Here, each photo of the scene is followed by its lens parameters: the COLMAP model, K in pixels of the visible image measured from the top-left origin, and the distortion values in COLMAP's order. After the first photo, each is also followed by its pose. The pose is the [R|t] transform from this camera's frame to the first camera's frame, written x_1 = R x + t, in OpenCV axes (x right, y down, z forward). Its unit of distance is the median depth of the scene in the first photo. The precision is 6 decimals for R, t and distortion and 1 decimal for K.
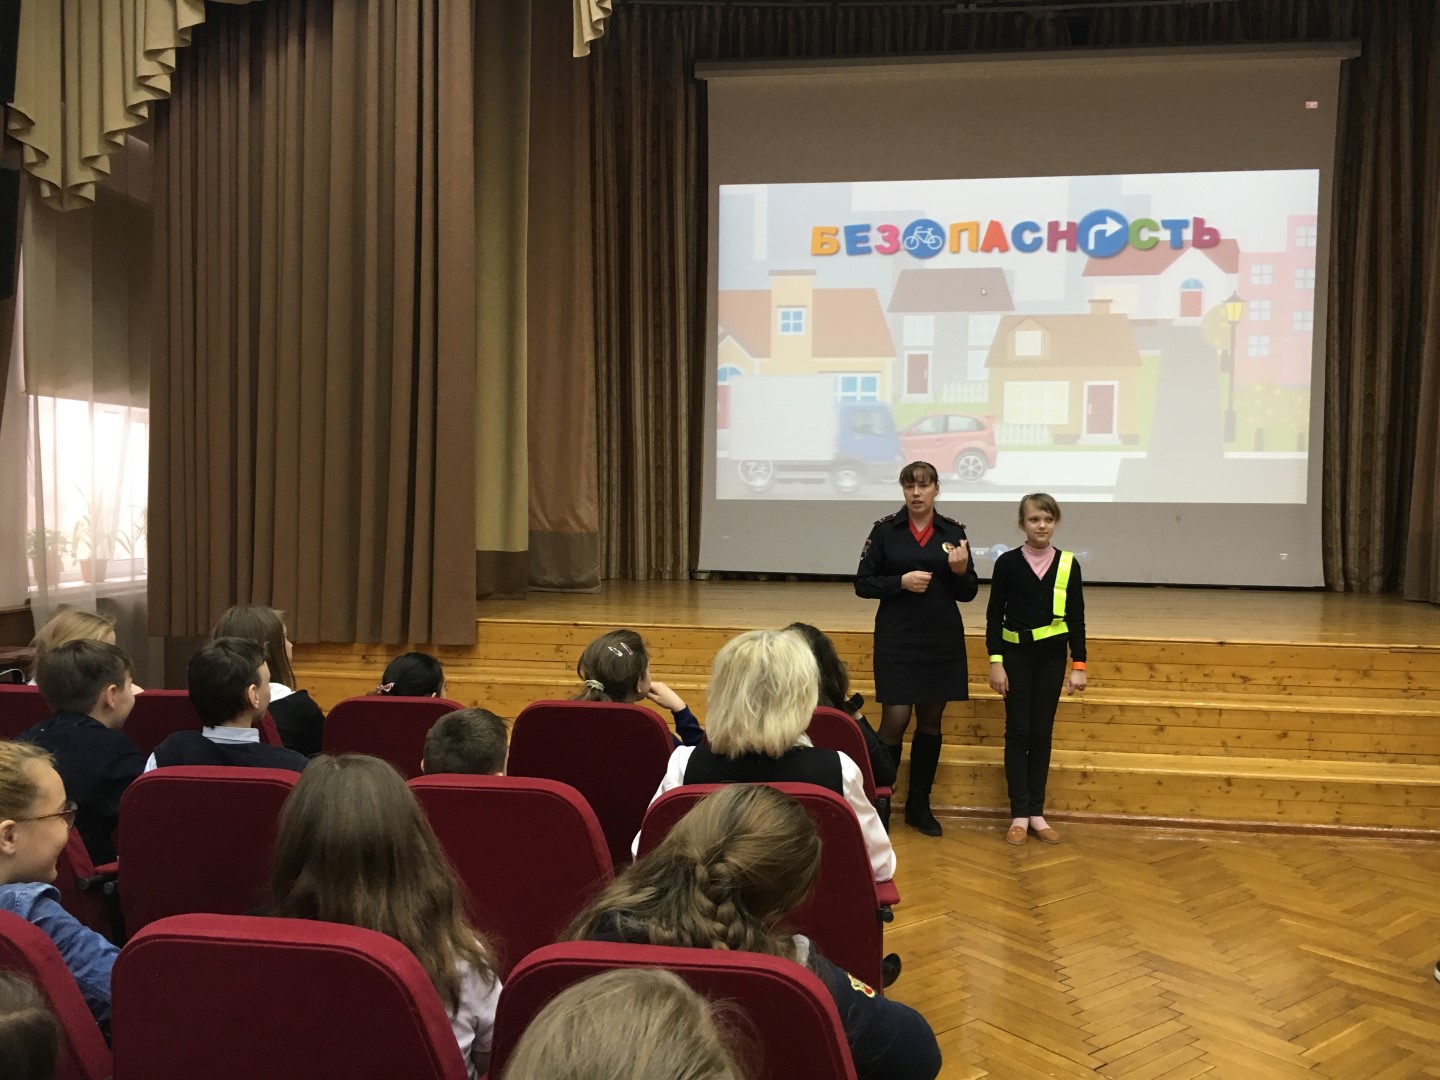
lens RADIAL K [[1229.7, 0, 721.8], [0, 1229.7, 536.1], [0, 0, 1]] dist [0.072751, -0.093635]
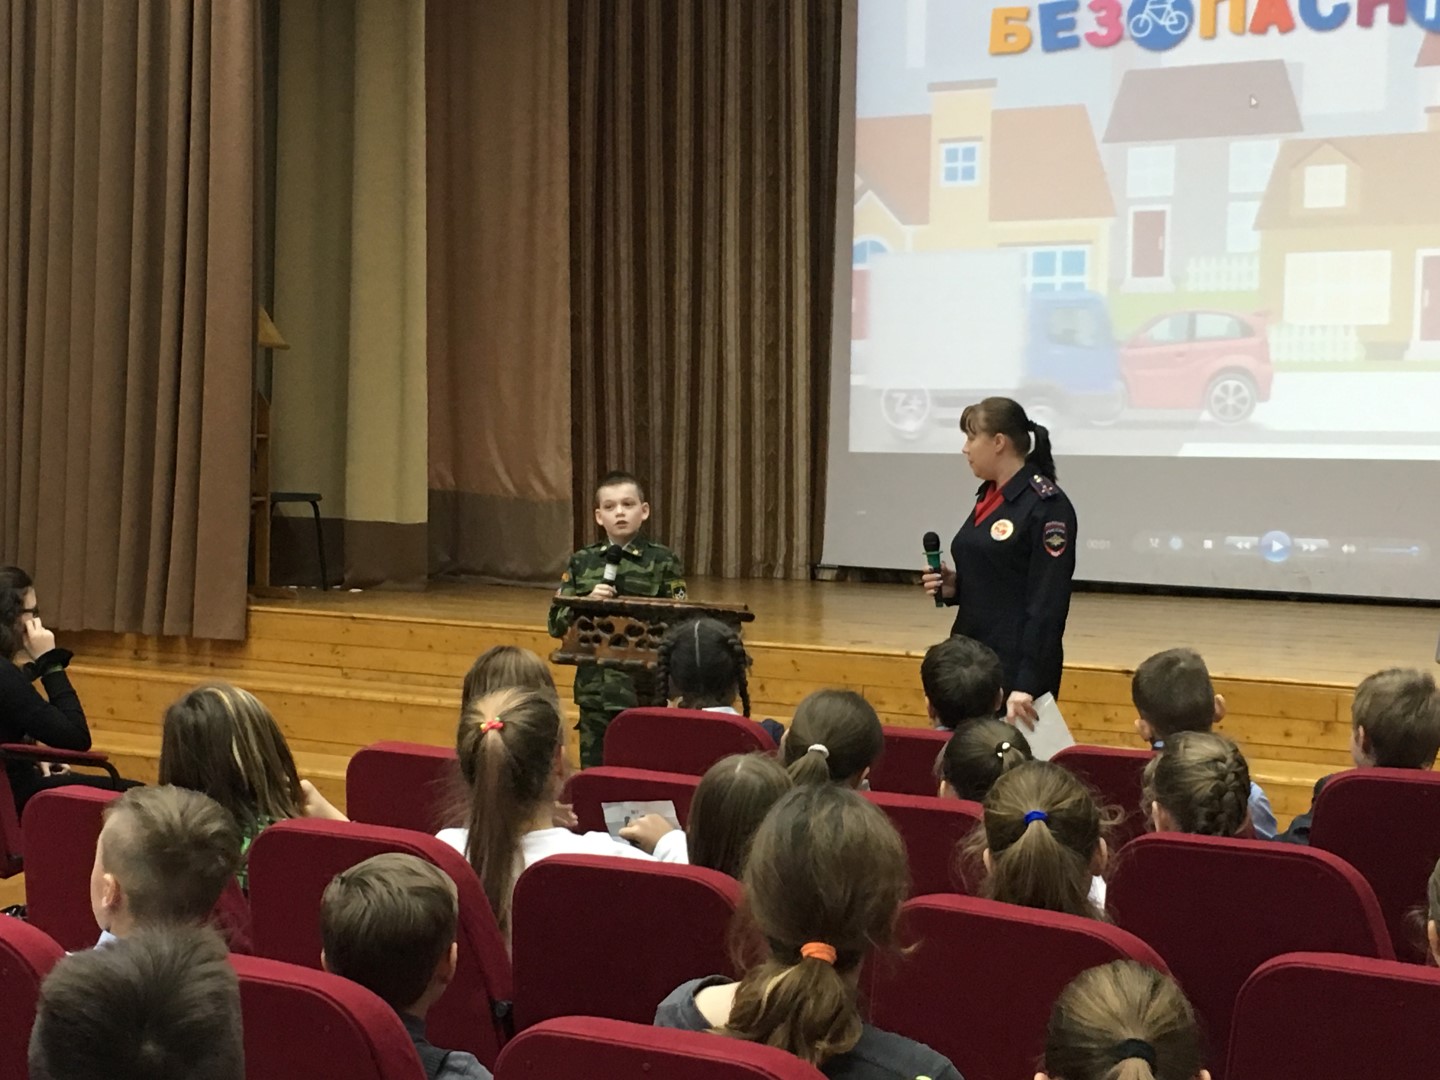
lens RADIAL K [[2491.1, 0, 726.3], [0, 2491.1, 534.4], [0, 0, 1]] dist [0.056138, 0.000000]
pose [[0.909928, 0.018708, -0.414343, 0.485603], [-0.017931, 0.999823, 0.005764, 0.006012], [0.414378, 0.002185, 0.910102, -0.189069]]
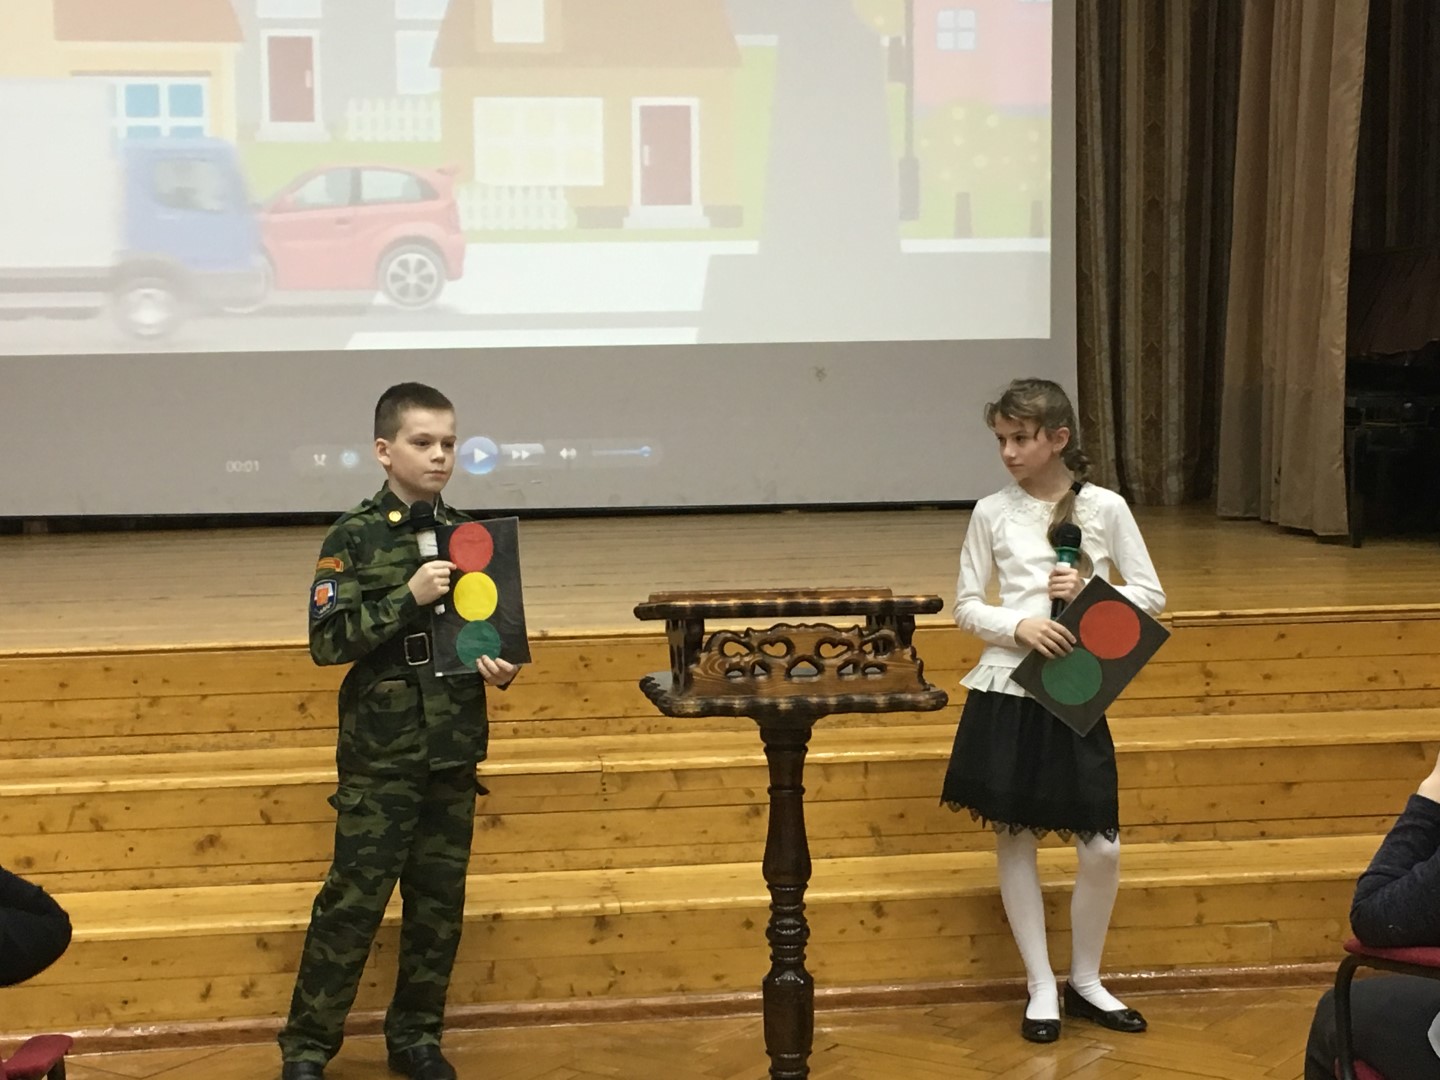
lens RADIAL K [[2491.1, 0, 724.4], [0, 2491.1, 536.5], [0, 0, 1]] dist [0.056138, 0.000000]
pose [[0.958459, -0.046854, 0.281355, 0.042123], [0.032791, 0.997976, 0.054490, -0.004666], [-0.283339, -0.043000, 0.958055, 0.037218]]
